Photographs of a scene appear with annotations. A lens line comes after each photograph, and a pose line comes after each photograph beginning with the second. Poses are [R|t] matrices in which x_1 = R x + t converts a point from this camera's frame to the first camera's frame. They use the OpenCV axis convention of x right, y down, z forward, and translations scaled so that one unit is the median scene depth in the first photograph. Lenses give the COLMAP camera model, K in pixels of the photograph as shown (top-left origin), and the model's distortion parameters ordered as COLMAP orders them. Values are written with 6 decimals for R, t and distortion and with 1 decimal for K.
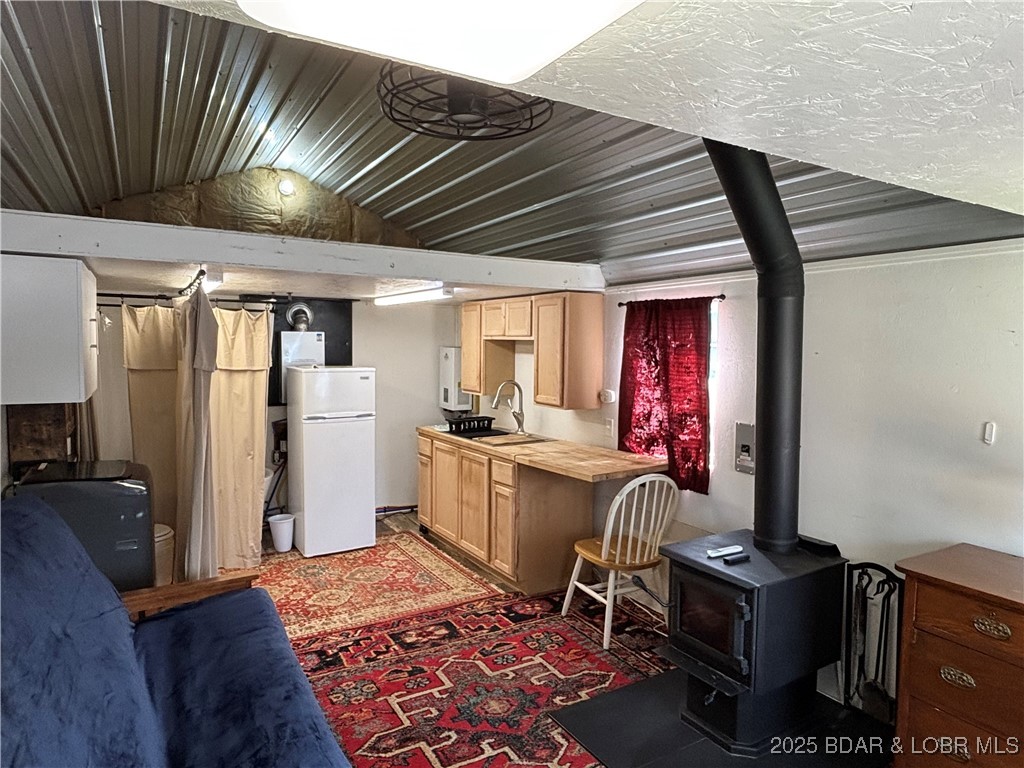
lens RADIAL K [[626.0, 0, 509.1], [0, 626.0, 382.6], [0, 0, 1]] dist [0.014282, -0.017728]
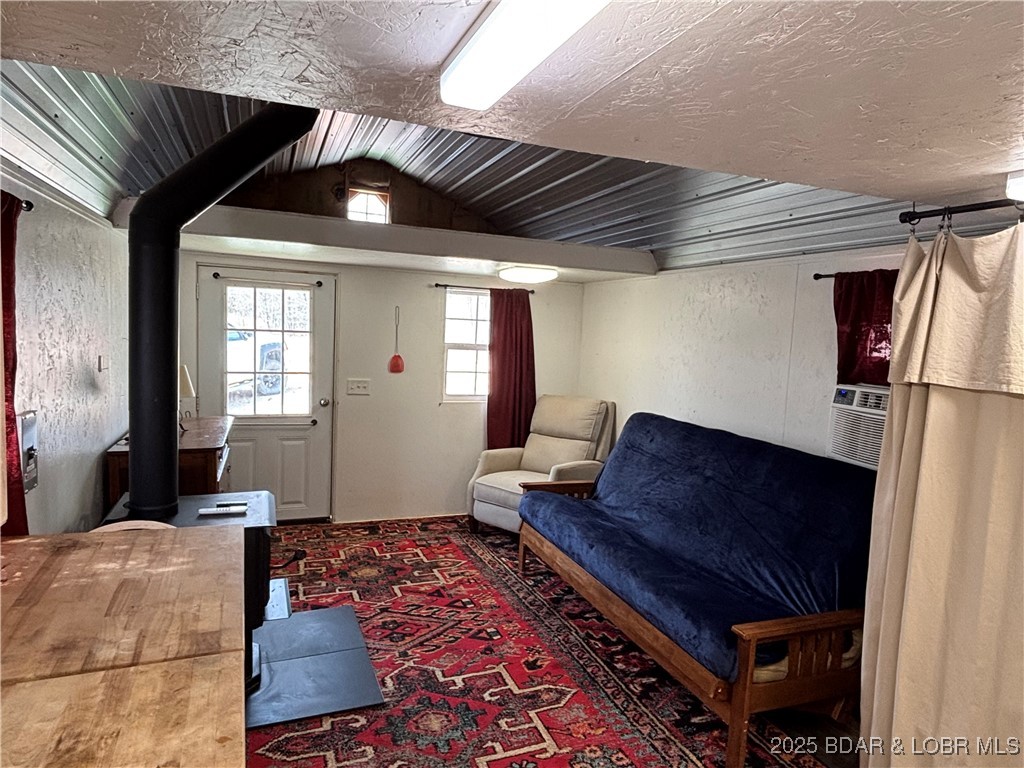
lens RADIAL K [[626.0, 0, 506.3], [0, 626.0, 386.2], [0, 0, 1]] dist [0.014282, -0.017728]
pose [[-0.985538, -0.069066, 0.154739, -0.160923], [-0.044005, 0.986153, 0.159892, -0.070634], [-0.163640, 0.150770, -0.974931, 1.265700]]
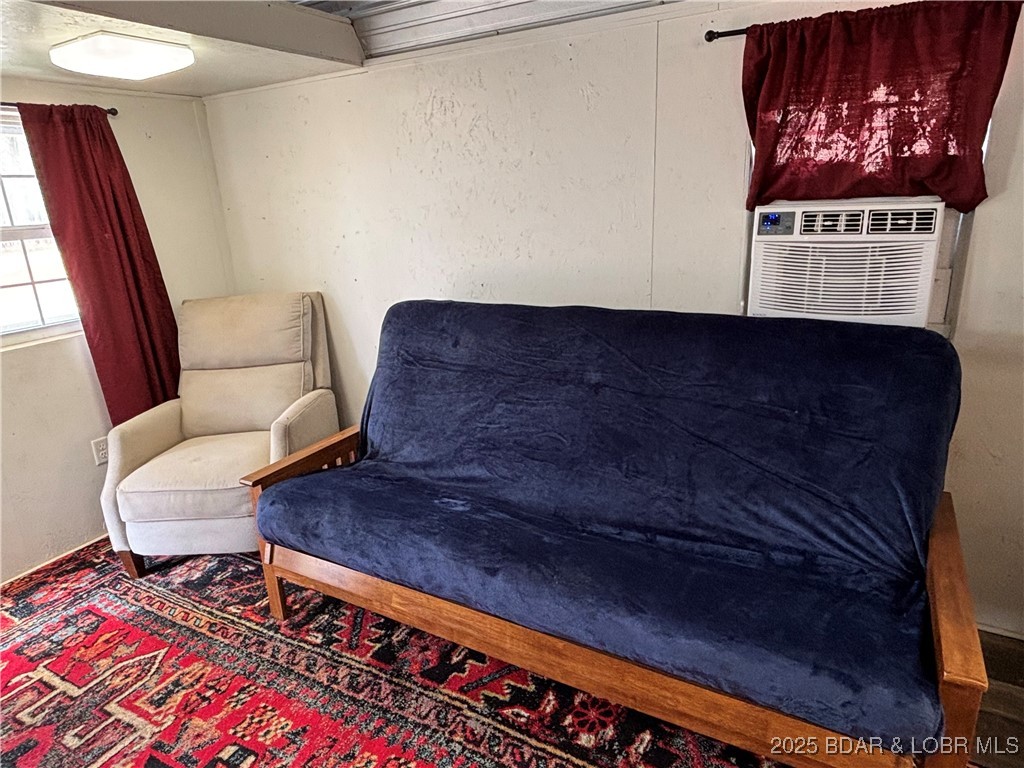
lens RADIAL K [[626.0, 0, 503.7], [0, 626.0, 383.7], [0, 0, 1]] dist [0.014282, -0.017728]
pose [[-0.864169, 0.181371, -0.469380, 0.008932], [0.008661, 0.938008, 0.346506, -0.013288], [0.503128, 0.295375, -0.812168, 0.816386]]
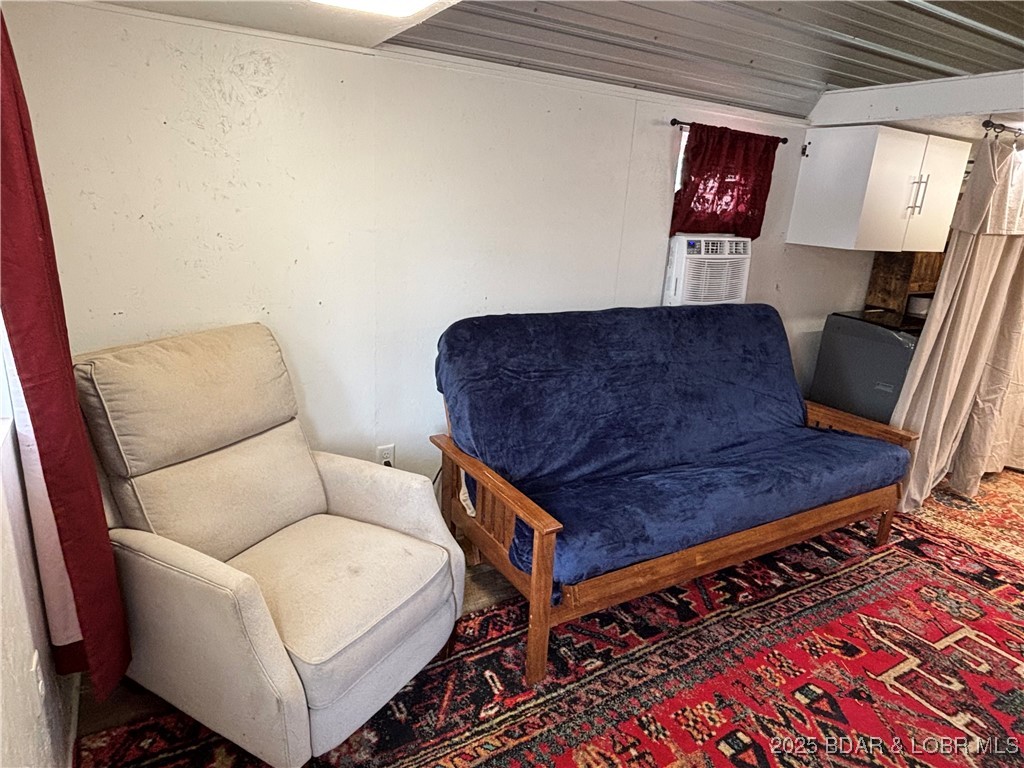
lens RADIAL K [[626.0, 0, 510.4], [0, 626.0, 382.2], [0, 0, 1]] dist [0.014282, -0.017728]
pose [[0.005904, 0.266268, -0.963881, 0.386384], [-0.118952, 0.957241, 0.263705, 0.024768], [0.992882, 0.113099, 0.037325, 0.230608]]
